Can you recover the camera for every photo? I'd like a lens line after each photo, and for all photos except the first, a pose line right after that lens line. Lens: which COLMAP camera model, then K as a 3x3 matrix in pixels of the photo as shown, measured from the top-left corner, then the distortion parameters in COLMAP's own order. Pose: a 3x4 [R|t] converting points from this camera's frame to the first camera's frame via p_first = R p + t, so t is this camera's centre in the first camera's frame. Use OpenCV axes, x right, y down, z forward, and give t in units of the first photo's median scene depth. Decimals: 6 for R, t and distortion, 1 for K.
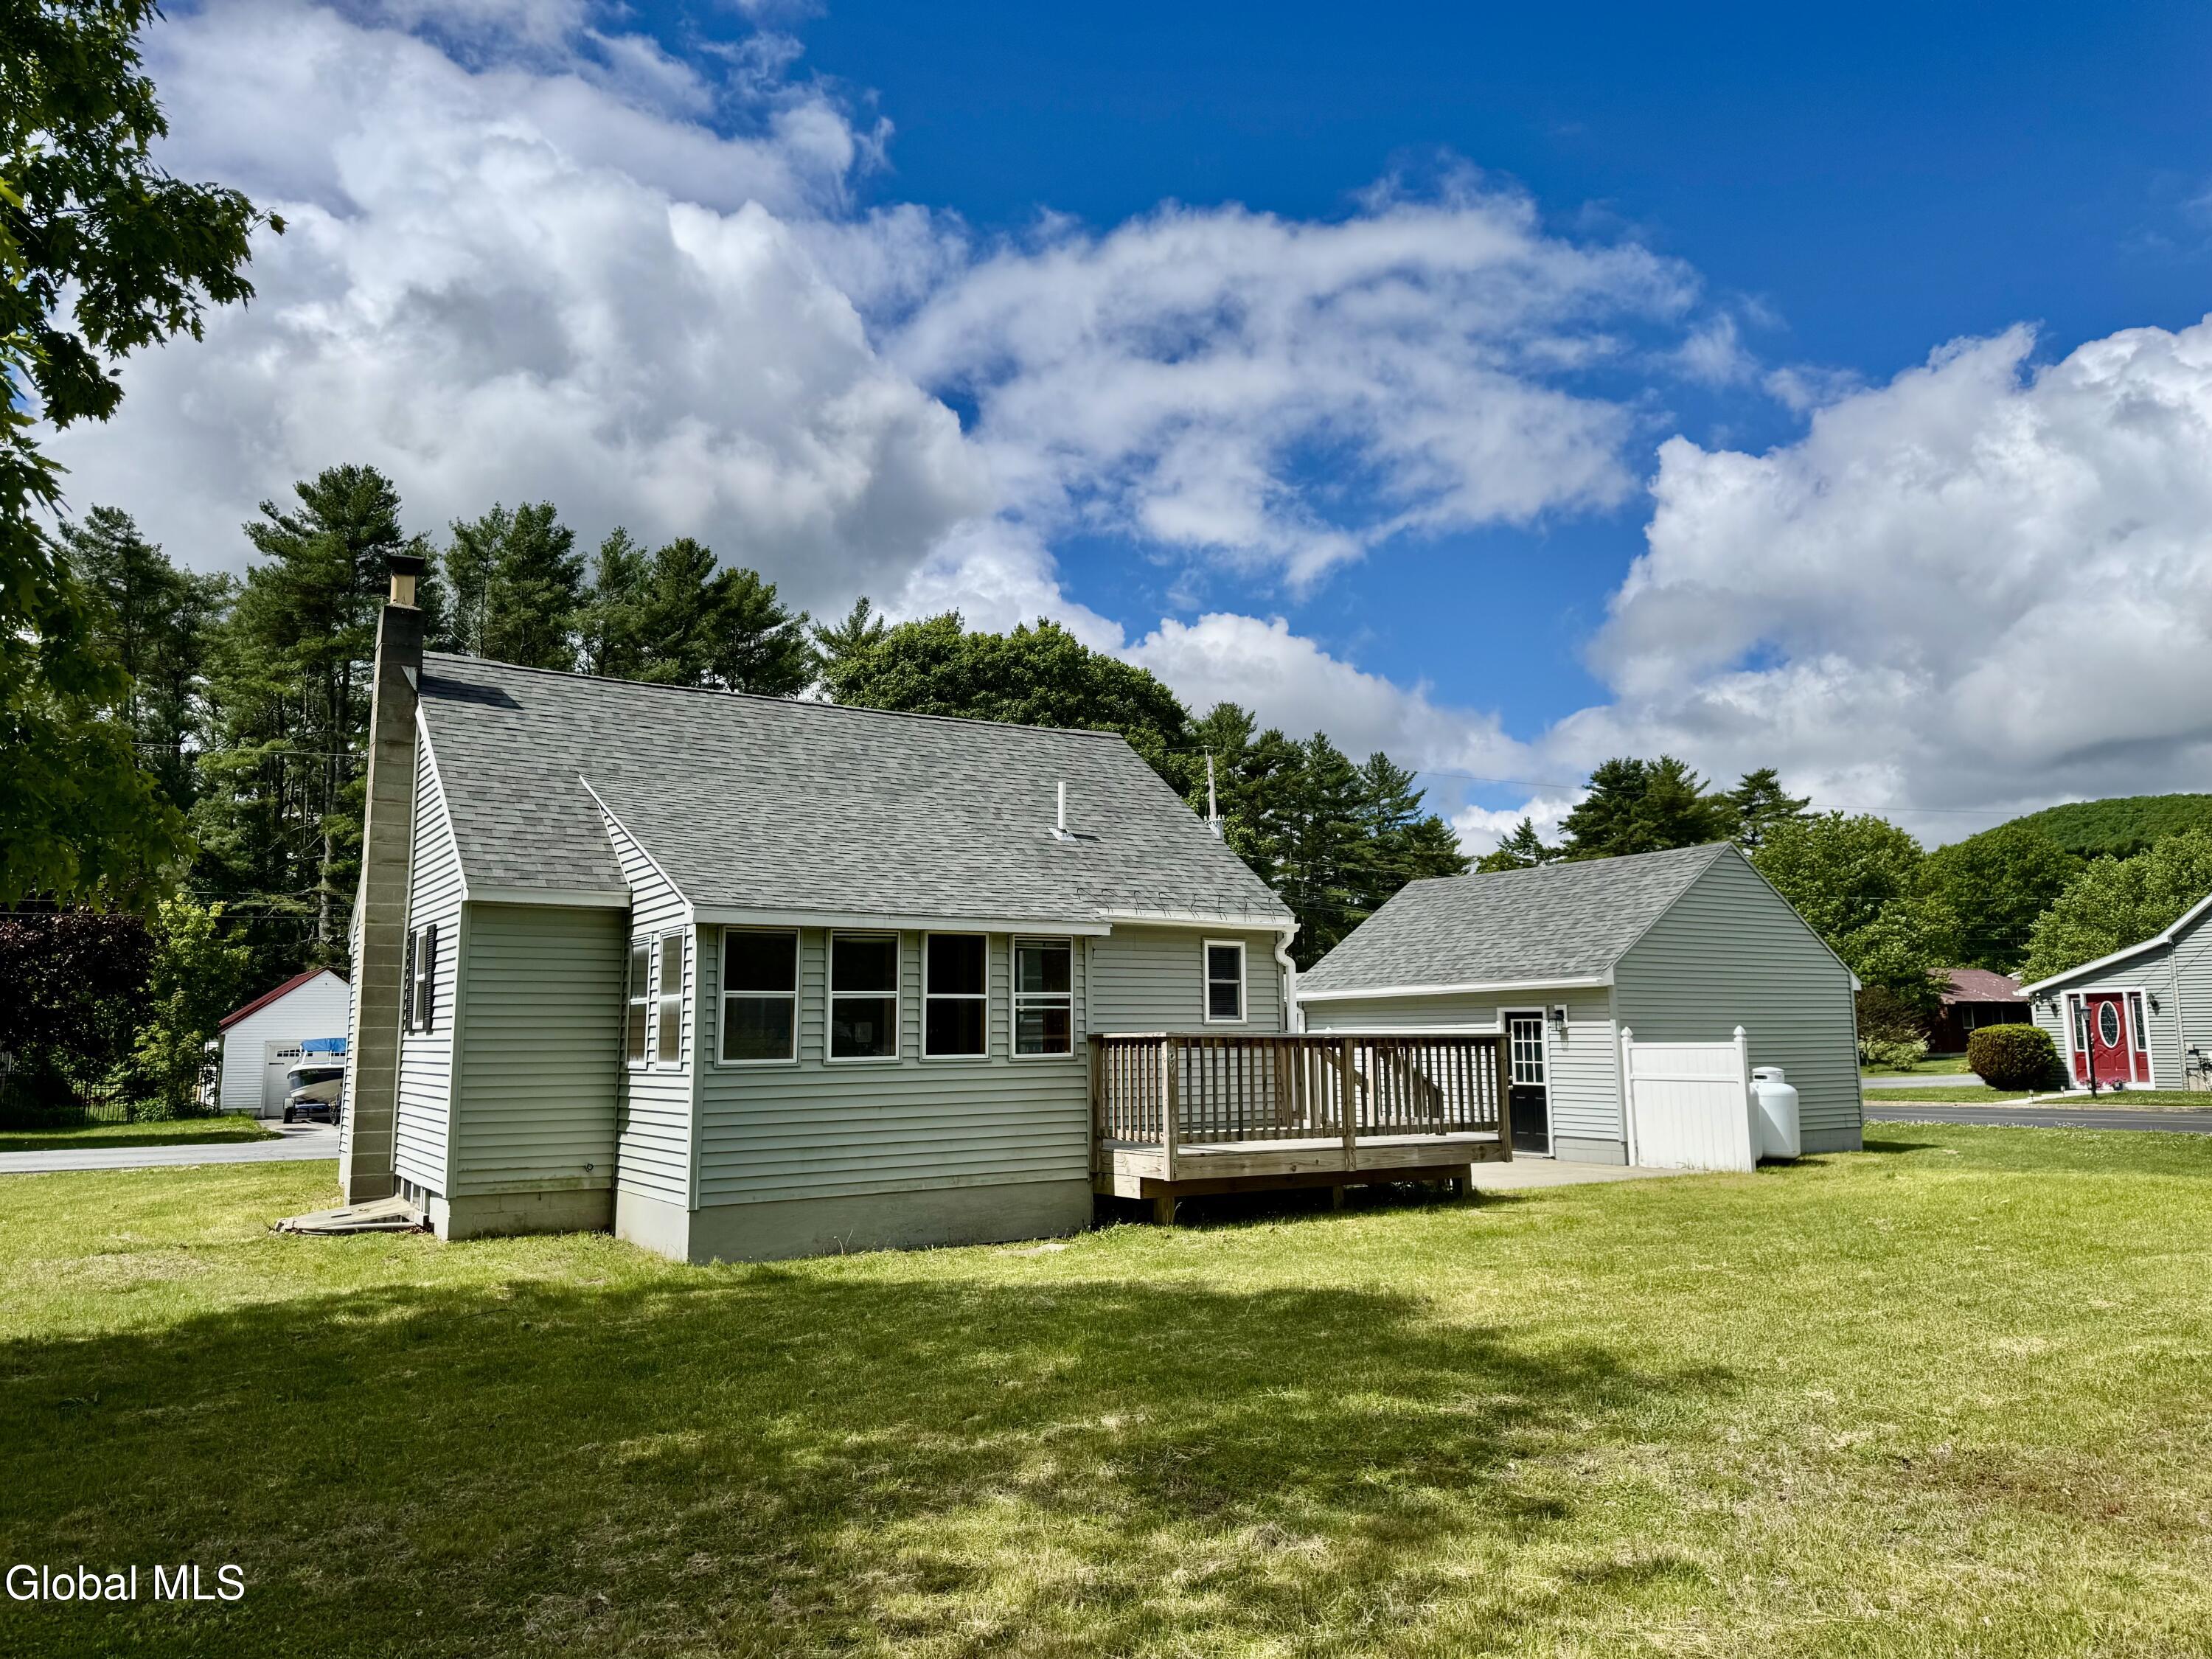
lens RADIAL K [[1512.1, 0, 1106.0], [0, 1512.1, 829.5], [0, 0, 1]] dist [0.052269, -0.000415]
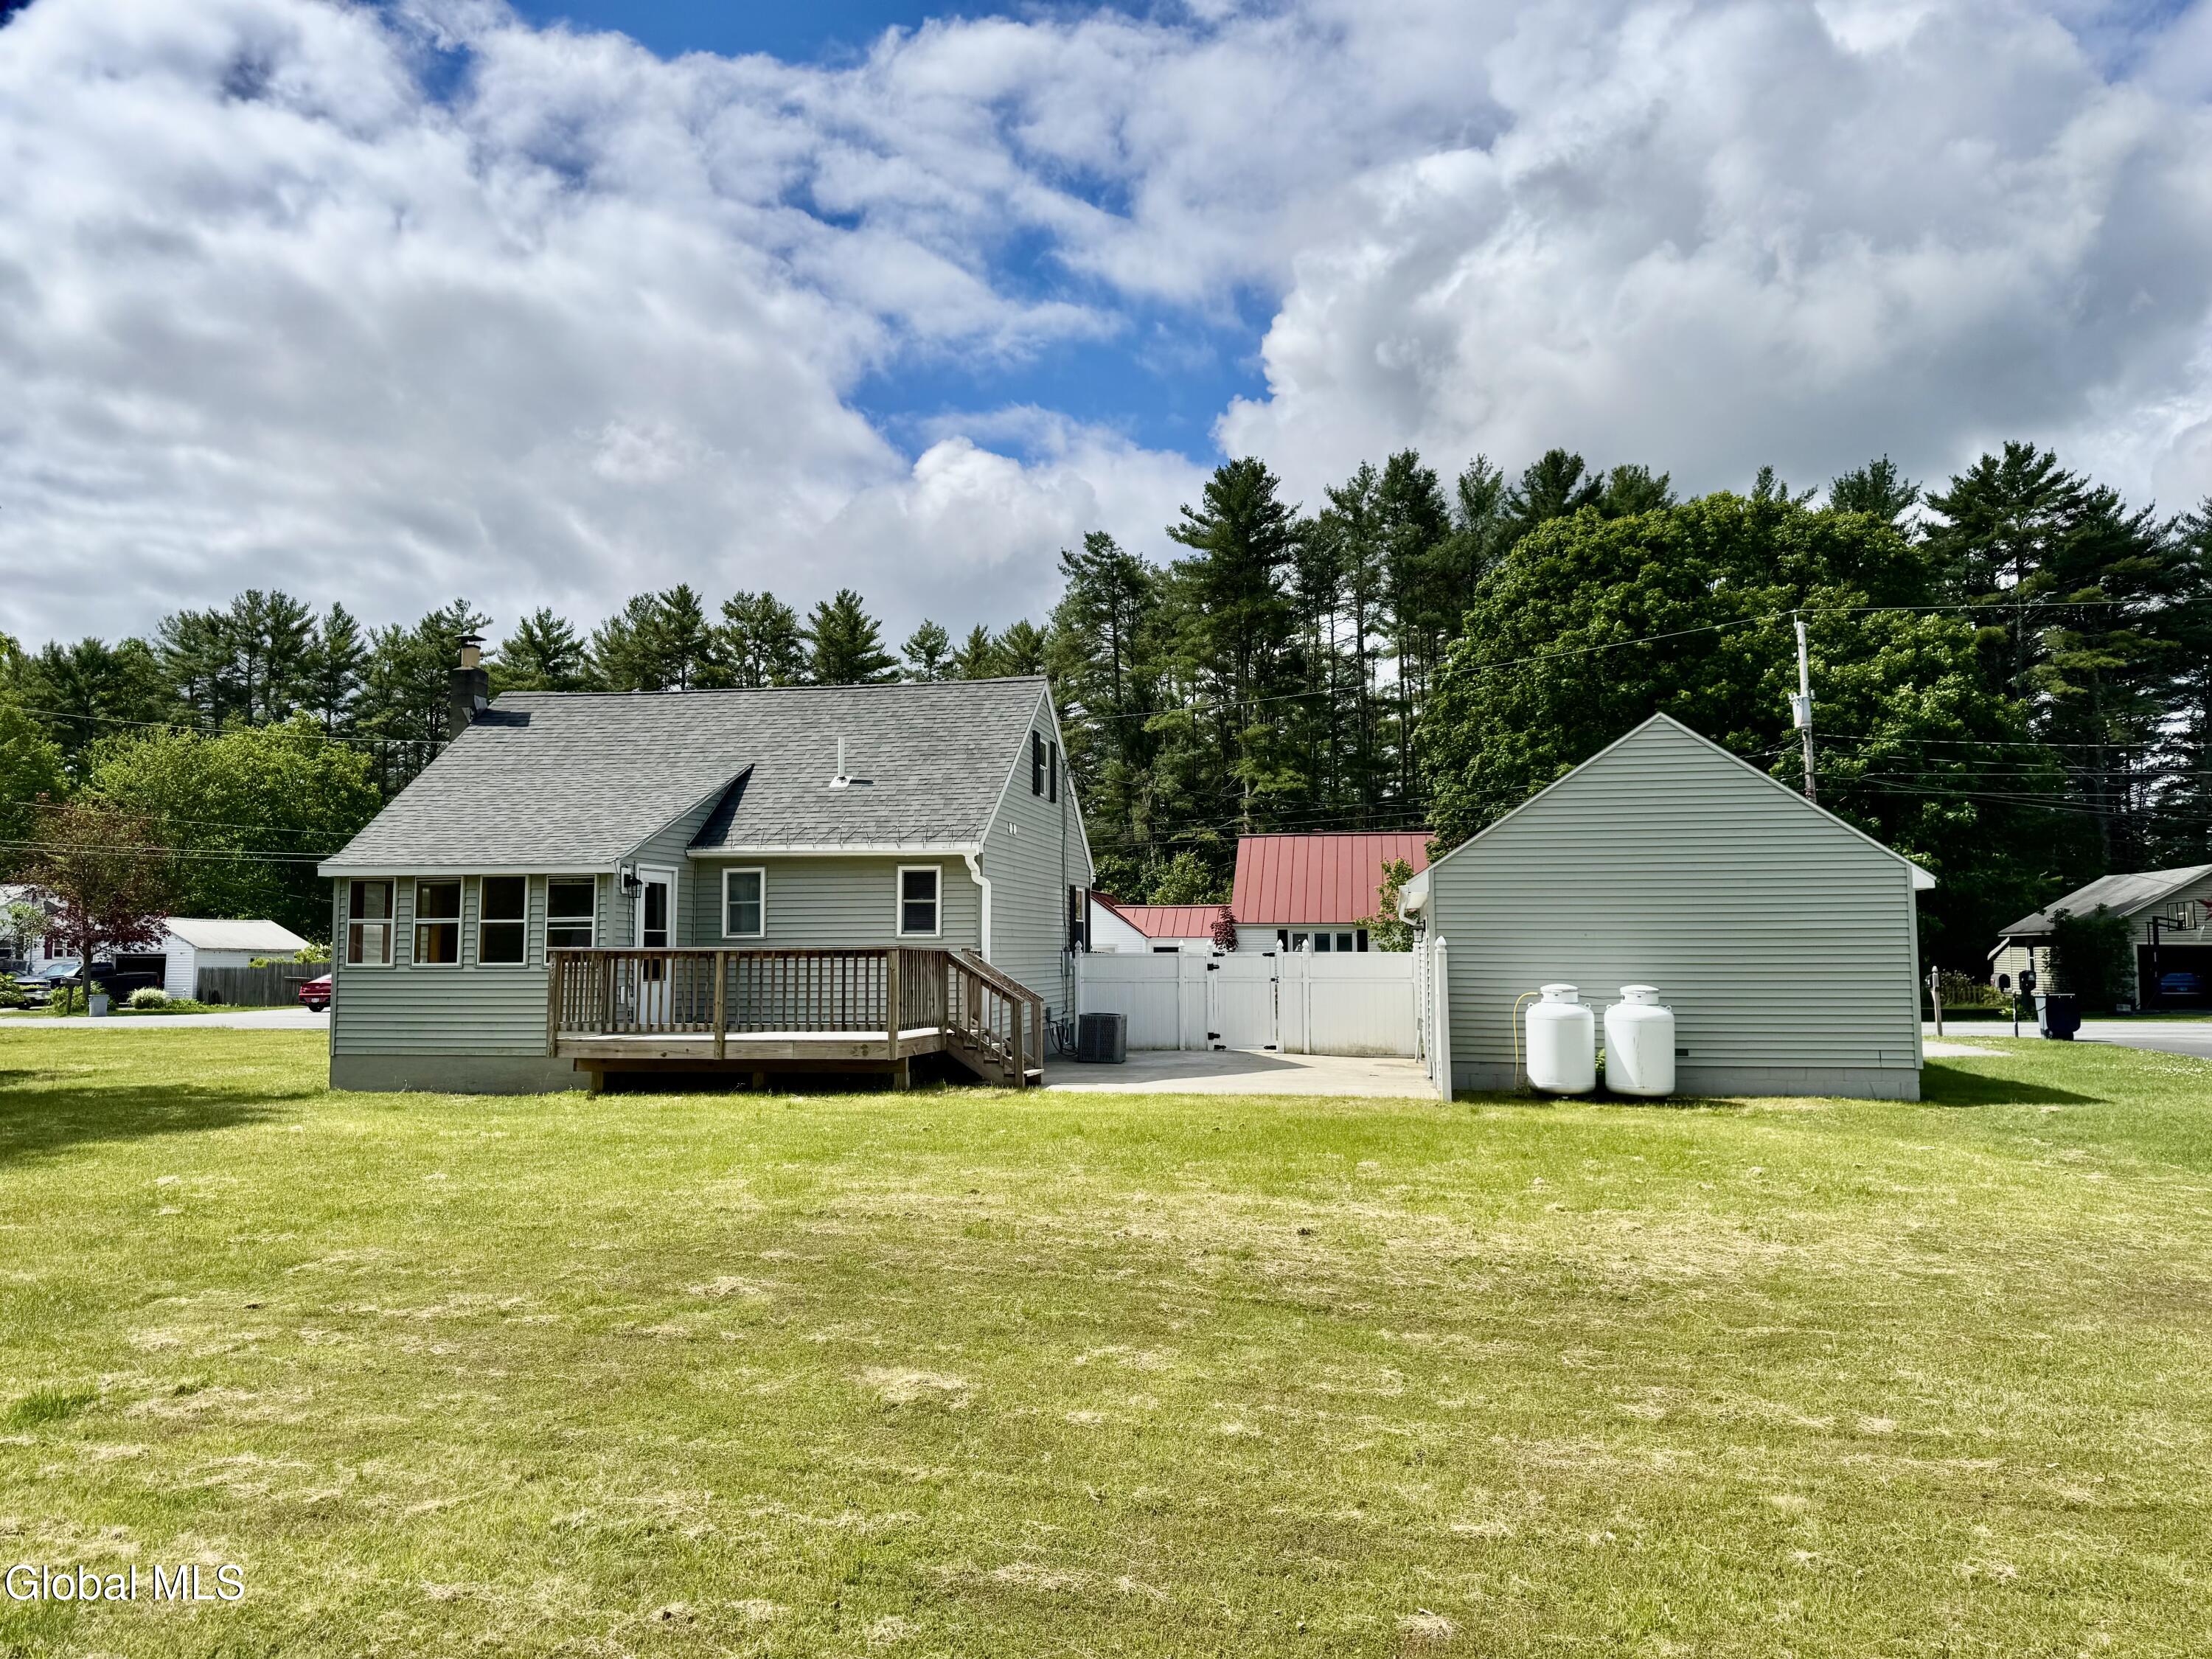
lens RADIAL K [[1512.1, 0, 1106.0], [0, 1512.1, 829.5], [0, 0, 1]] dist [0.052269, -0.000415]
pose [[0.745780, -0.049697, -0.664336, 0.966063], [0.088652, 0.995748, 0.025032, 0.031049], [0.660267, -0.077563, 0.747015, 0.250469]]
